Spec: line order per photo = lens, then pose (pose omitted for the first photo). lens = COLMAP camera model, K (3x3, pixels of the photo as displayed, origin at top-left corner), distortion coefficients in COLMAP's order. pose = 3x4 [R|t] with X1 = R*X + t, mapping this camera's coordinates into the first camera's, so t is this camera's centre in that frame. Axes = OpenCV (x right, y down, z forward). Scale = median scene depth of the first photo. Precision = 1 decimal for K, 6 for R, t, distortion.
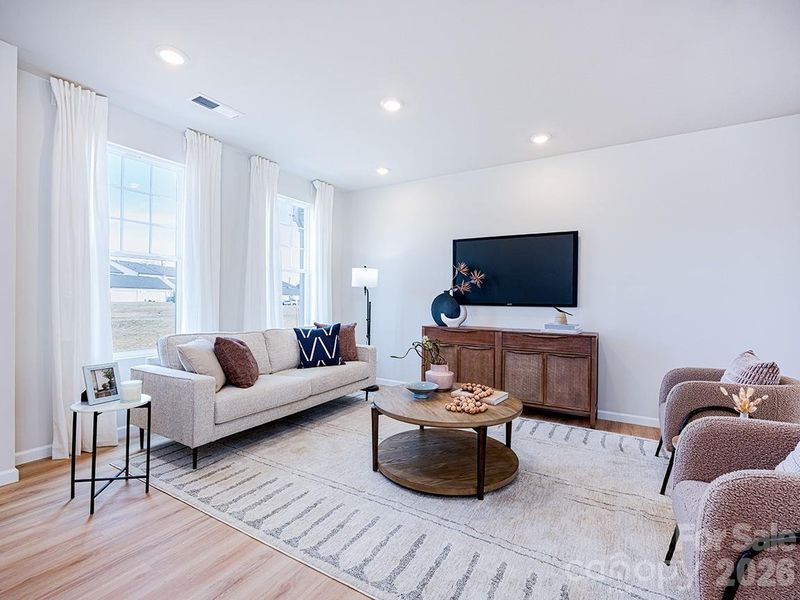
lens RADIAL K [[367.9, 0, 400.0], [0, 367.9, 300.0], [0, 0, 1]] dist [-0.004059, 0.000035]
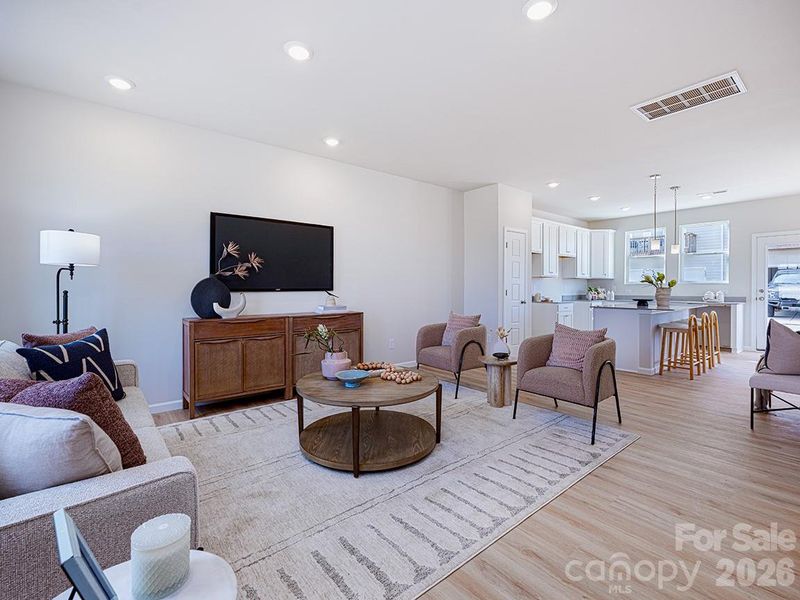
lens RADIAL K [[368.7, 0, 402.6], [0, 368.7, 284.5], [0, 0, 1]] dist [-0.000638, 0.000300]
pose [[0.342962, -0.006197, 0.939329, -0.564535], [0.009633, 0.999949, 0.003080, -0.002214], [-0.939300, 0.007993, 0.343005, 0.380034]]
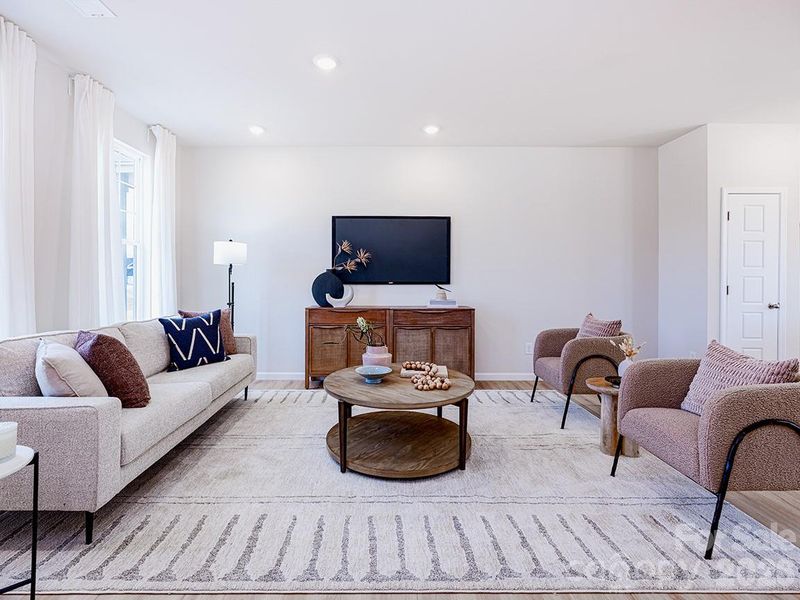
lens RADIAL K [[381.1, 0, 380.7], [0, 381.1, 277.9], [0, 0, 1]] dist [-0.003374, -0.000200]
pose [[0.860723, -0.007727, 0.509014, -0.295481], [0.010469, 0.999942, -0.002522, 0.000226], [-0.508965, 0.007500, 0.860754, 0.104256]]
